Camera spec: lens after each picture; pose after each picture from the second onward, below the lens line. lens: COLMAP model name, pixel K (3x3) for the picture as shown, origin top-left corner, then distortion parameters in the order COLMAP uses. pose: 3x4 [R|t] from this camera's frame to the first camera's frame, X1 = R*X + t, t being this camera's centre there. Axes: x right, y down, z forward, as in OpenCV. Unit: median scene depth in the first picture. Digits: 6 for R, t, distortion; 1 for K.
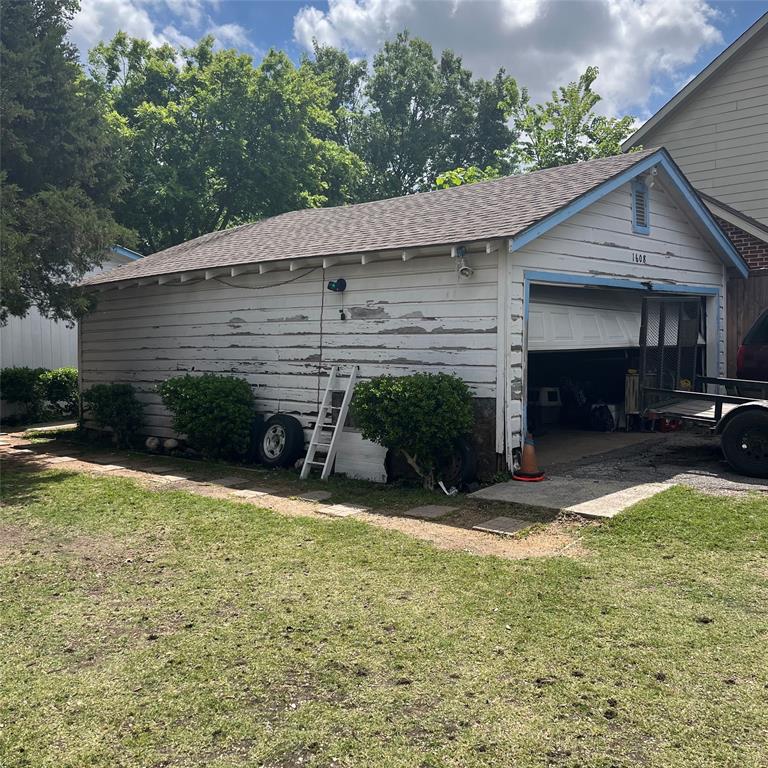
lens RADIAL K [[792.0, 0, 383.6], [0, 792.0, 386.2], [0, 0, 1]] dist [0.078033, -0.147560]
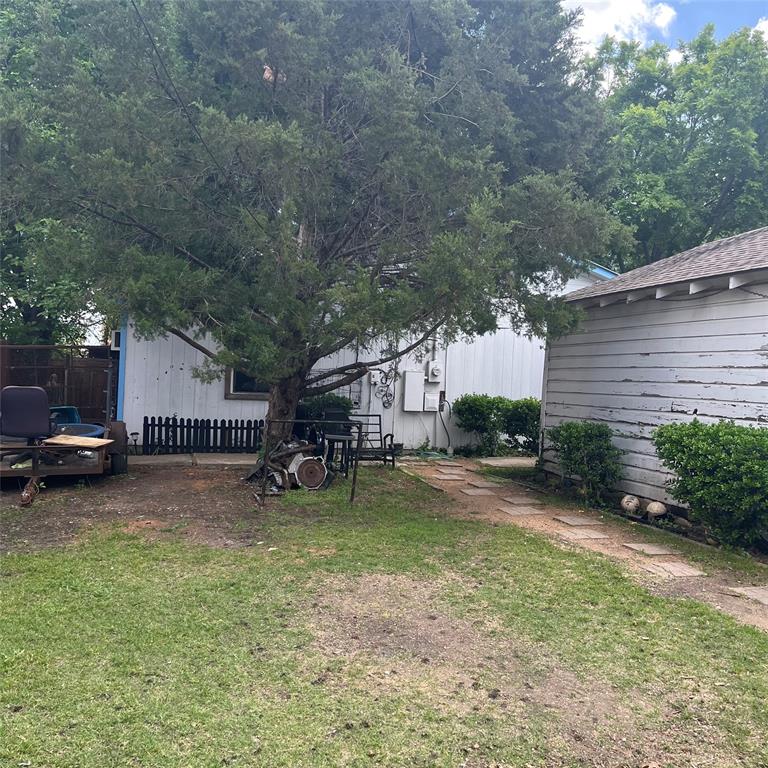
lens RADIAL K [[792.0, 0, 383.6], [0, 792.0, 386.2], [0, 0, 1]] dist [0.078033, -0.147560]
pose [[0.855138, 0.059577, -0.514966, -0.103101], [-0.082596, 0.996343, -0.021888, -0.004926], [0.511778, 0.061251, 0.856931, 0.208267]]
